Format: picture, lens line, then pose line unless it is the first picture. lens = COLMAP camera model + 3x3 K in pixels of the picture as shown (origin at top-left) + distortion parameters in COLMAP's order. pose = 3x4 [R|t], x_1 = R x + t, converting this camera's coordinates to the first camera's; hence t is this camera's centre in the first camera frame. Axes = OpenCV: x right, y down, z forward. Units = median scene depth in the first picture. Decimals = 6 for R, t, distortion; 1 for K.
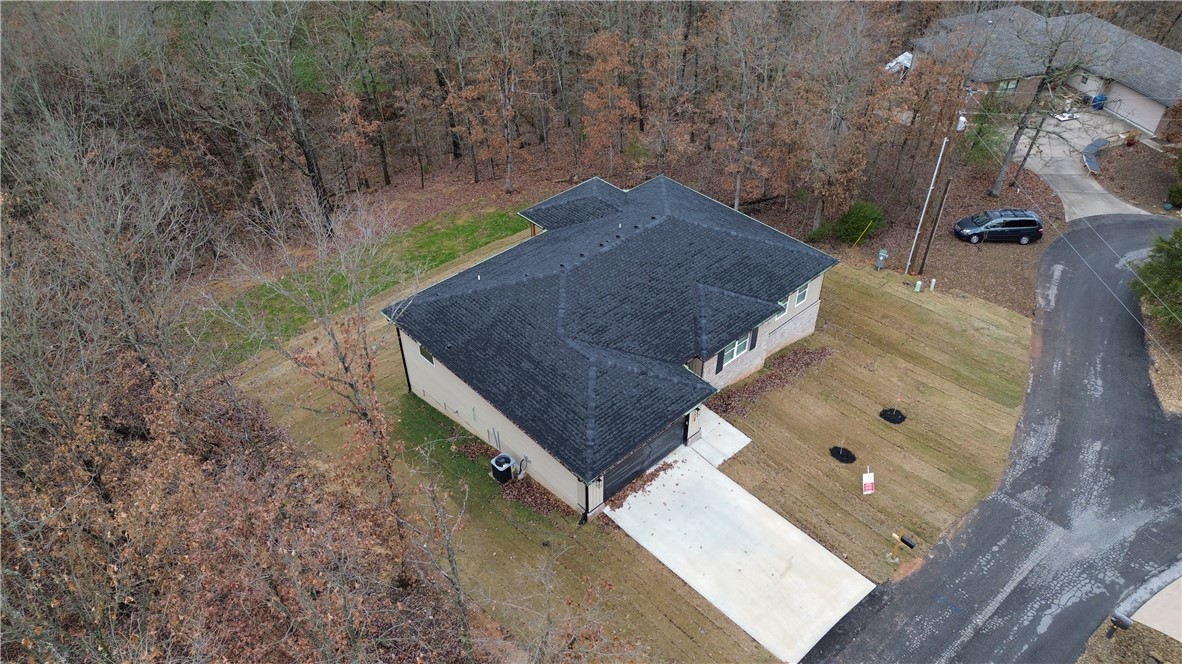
lens RADIAL K [[810.4, 0, 591.0], [0, 810.4, 332.0], [0, 0, 1]] dist [0.025747, -0.001570]
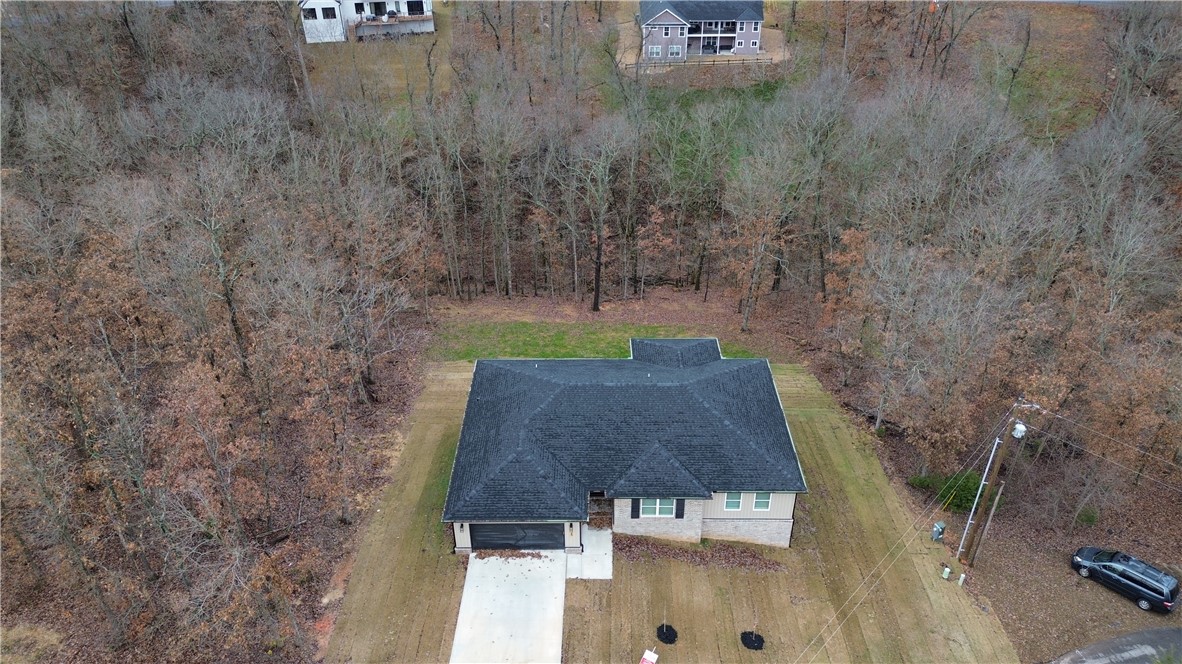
lens RADIAL K [[810.4, 0, 591.0], [0, 810.4, 332.0], [0, 0, 1]] dist [0.025747, -0.001570]
pose [[0.743714, 0.373958, -0.554116, 0.654058], [-0.433705, 0.900687, 0.025746, -0.194186], [0.508713, 0.221175, 0.832041, -0.071904]]
